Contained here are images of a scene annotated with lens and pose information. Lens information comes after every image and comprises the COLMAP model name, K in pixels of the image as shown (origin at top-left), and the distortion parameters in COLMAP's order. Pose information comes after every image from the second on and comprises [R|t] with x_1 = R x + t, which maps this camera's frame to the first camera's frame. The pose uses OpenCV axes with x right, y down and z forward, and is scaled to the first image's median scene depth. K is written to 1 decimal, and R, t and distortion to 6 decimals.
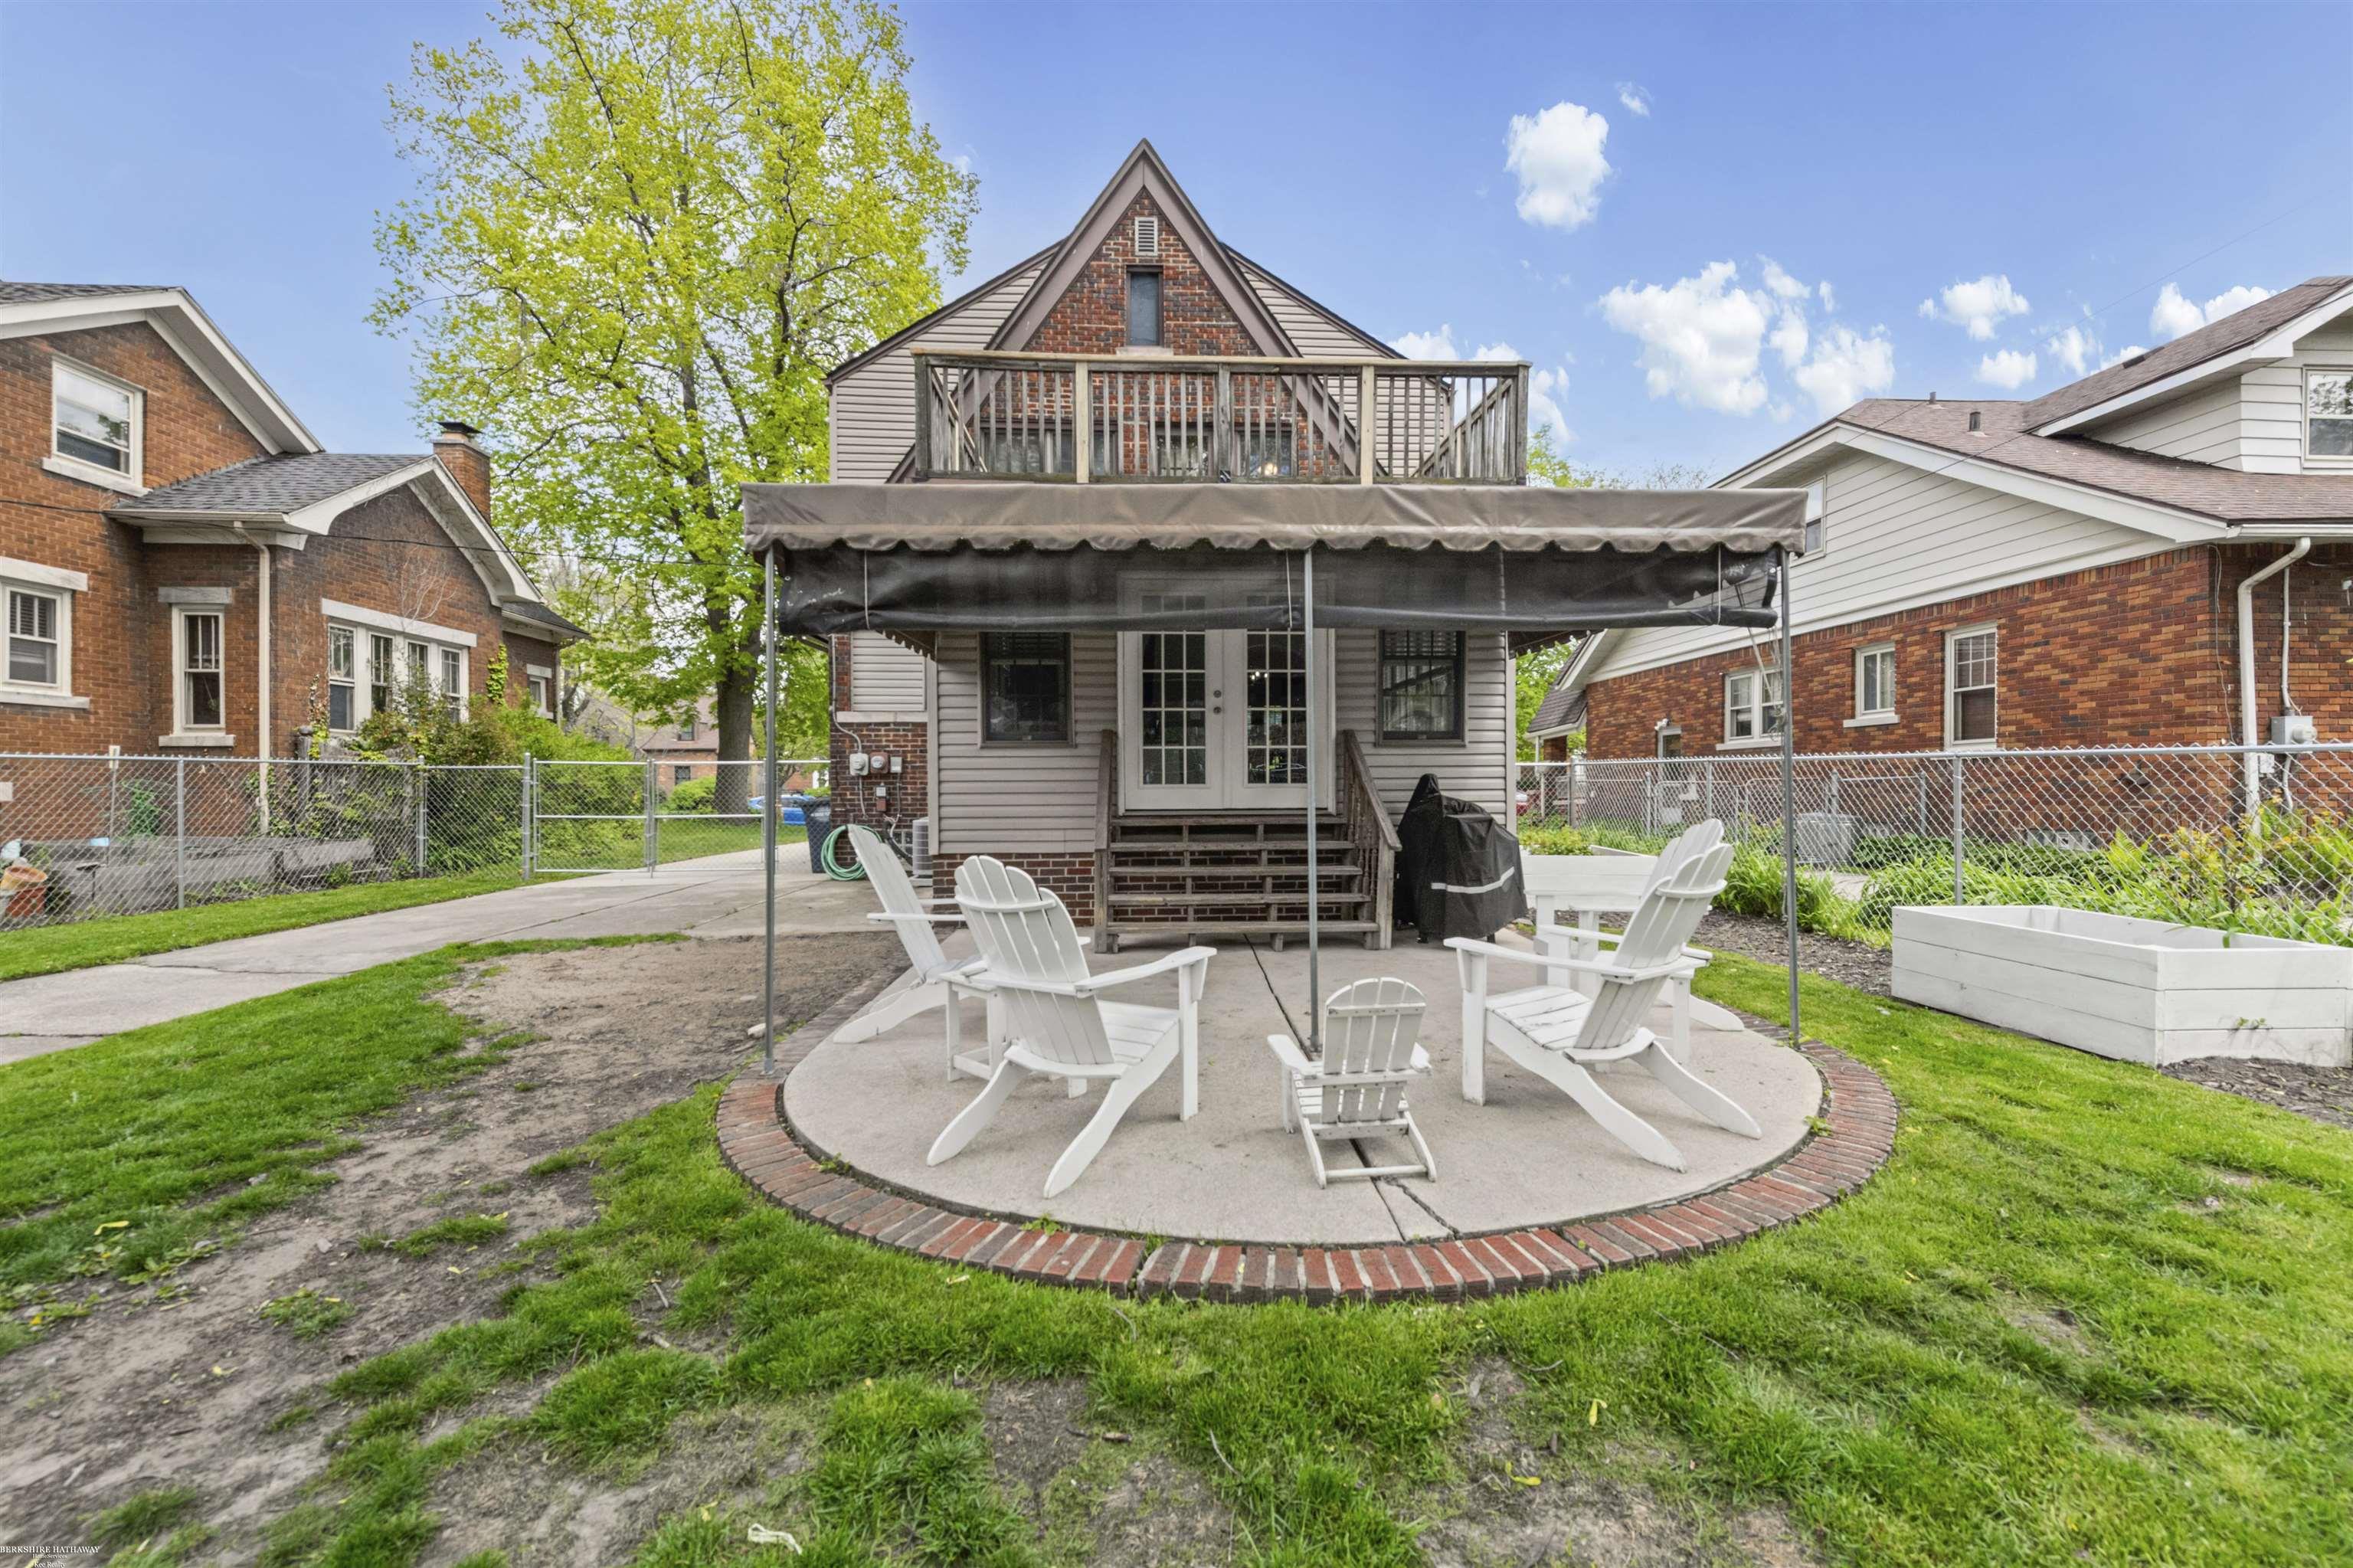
lens RADIAL K [[935.6, 0, 1204.1], [0, 935.6, 818.2], [0, 0, 1]] dist [0.007619, -0.001922]
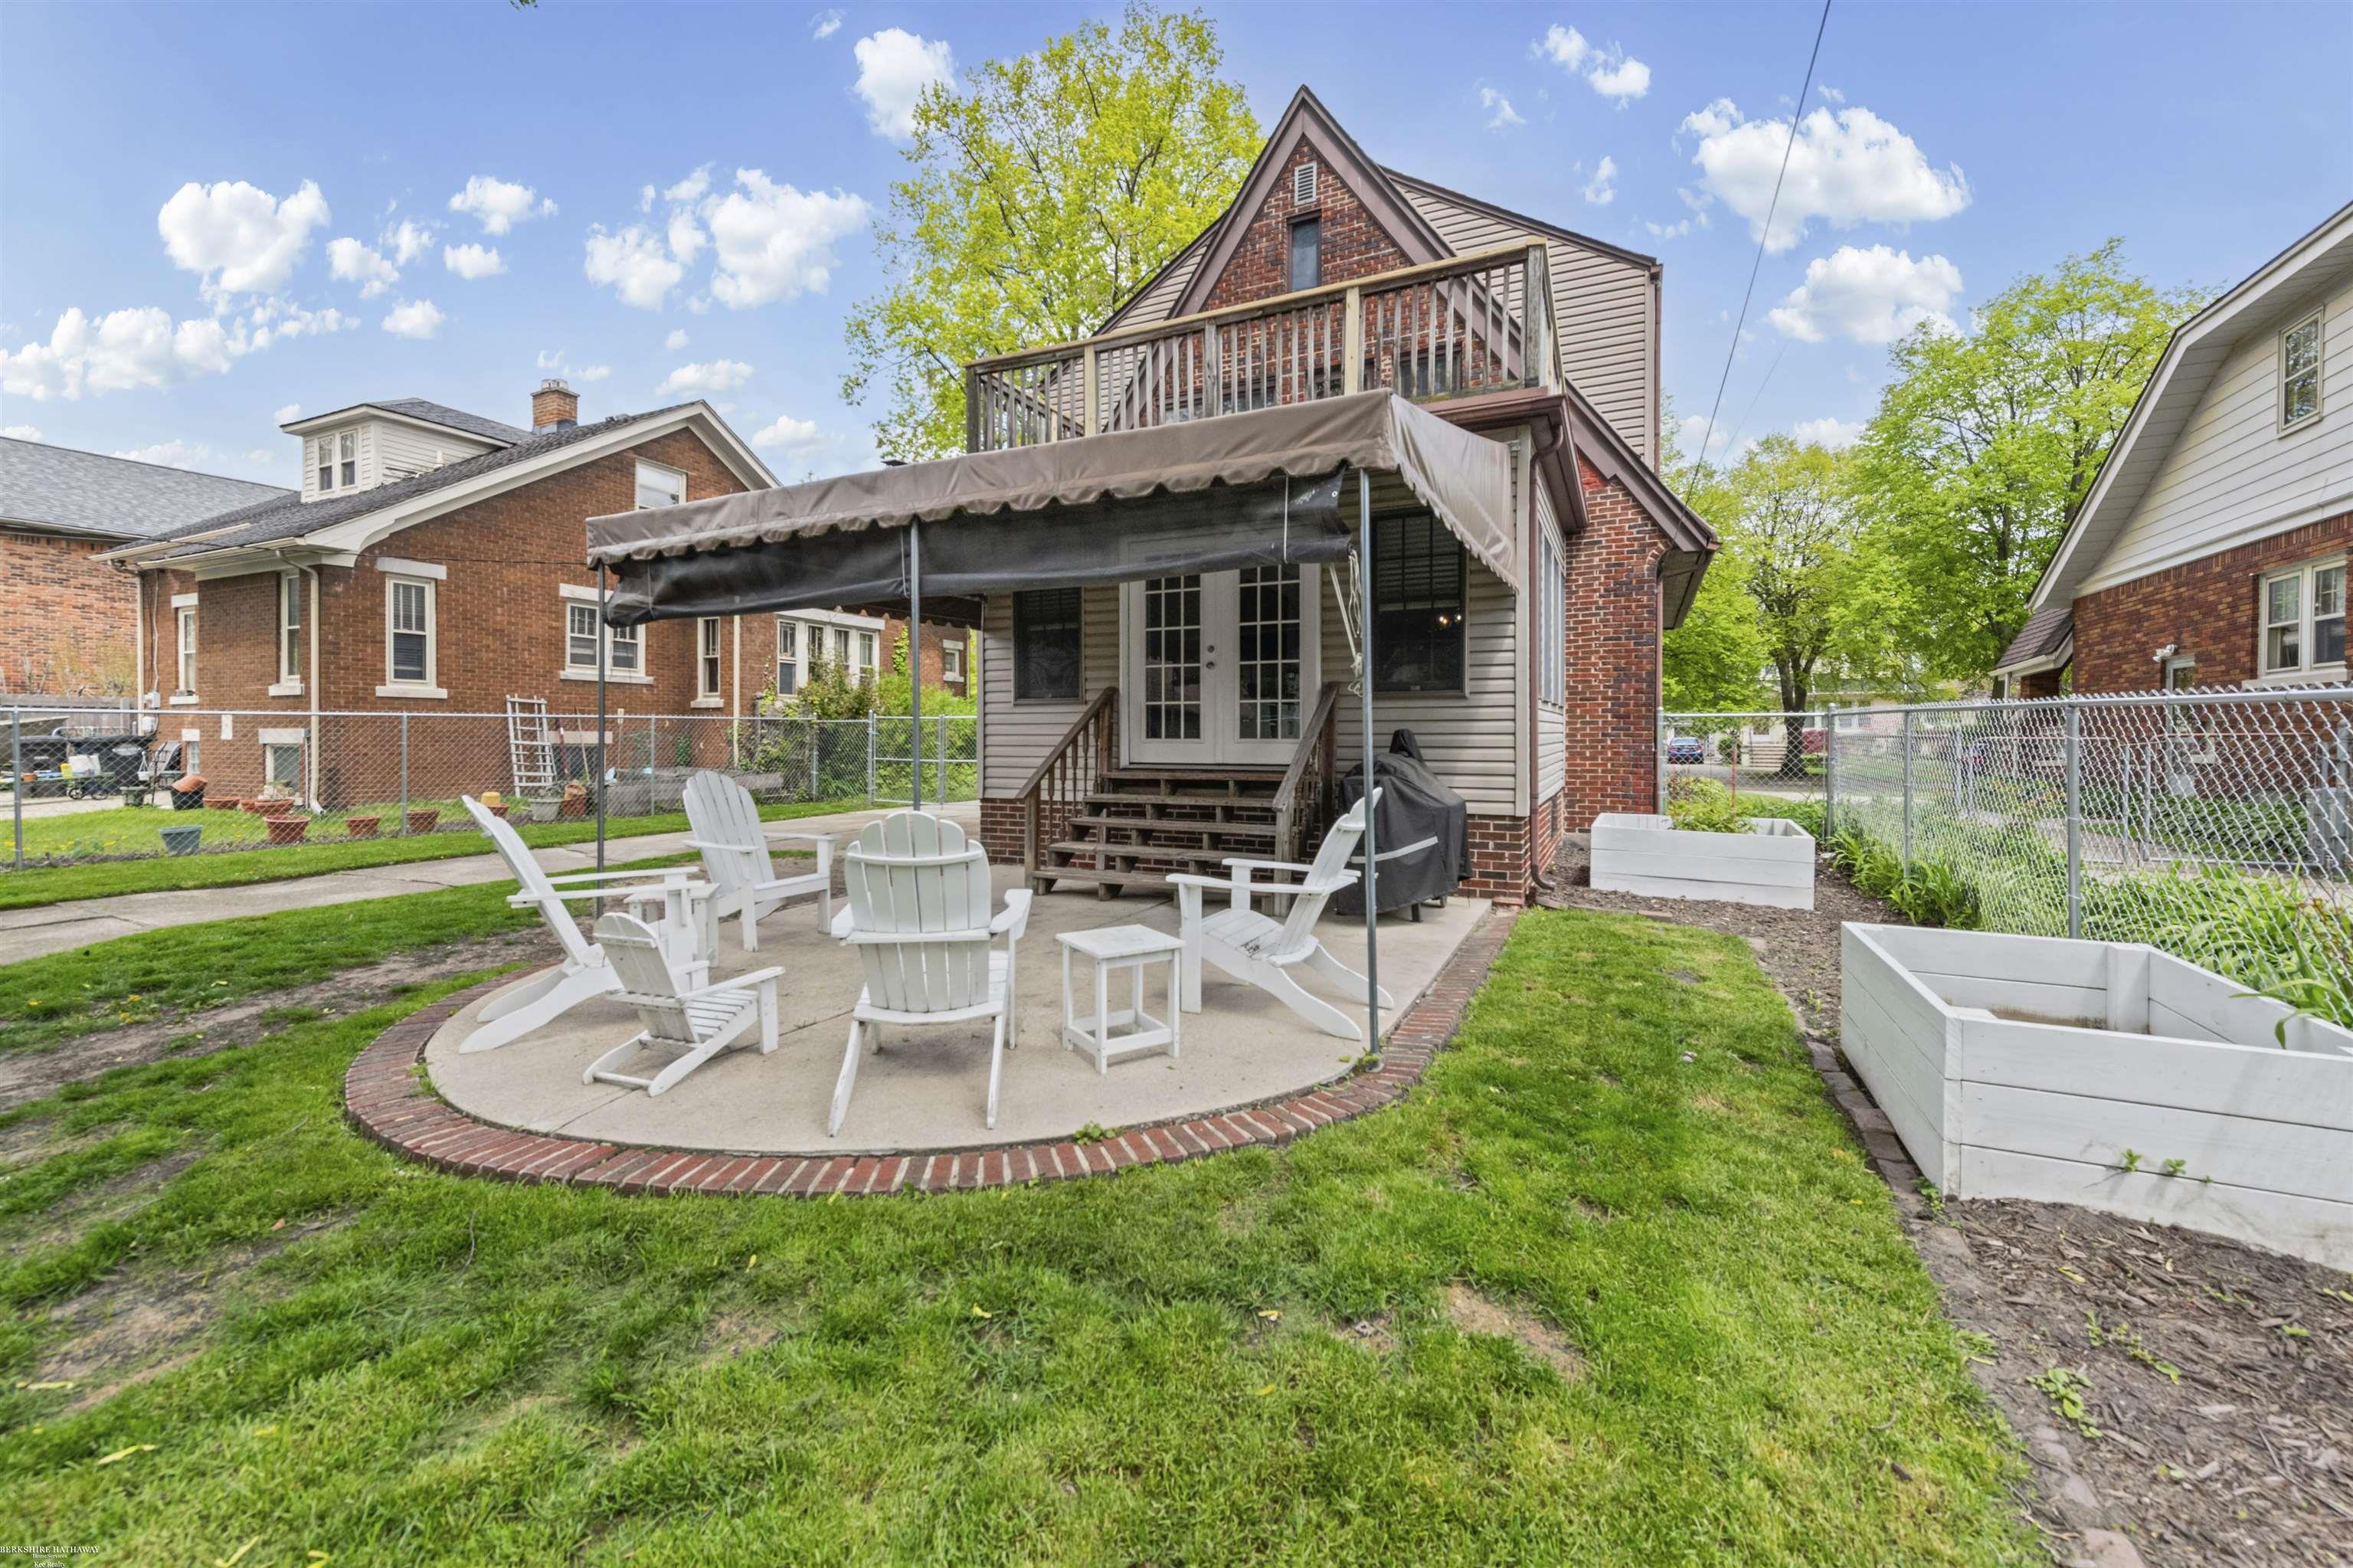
lens RADIAL K [[935.6, 0, 1184.9], [0, 935.6, 768.1], [0, 0, 1]] dist [0.007619, -0.001922]
pose [[0.875584, 0.021841, -0.482571, 0.339641], [-0.021200, 0.999752, 0.006783, -0.008141], [0.482600, 0.004292, 0.875831, 0.078902]]
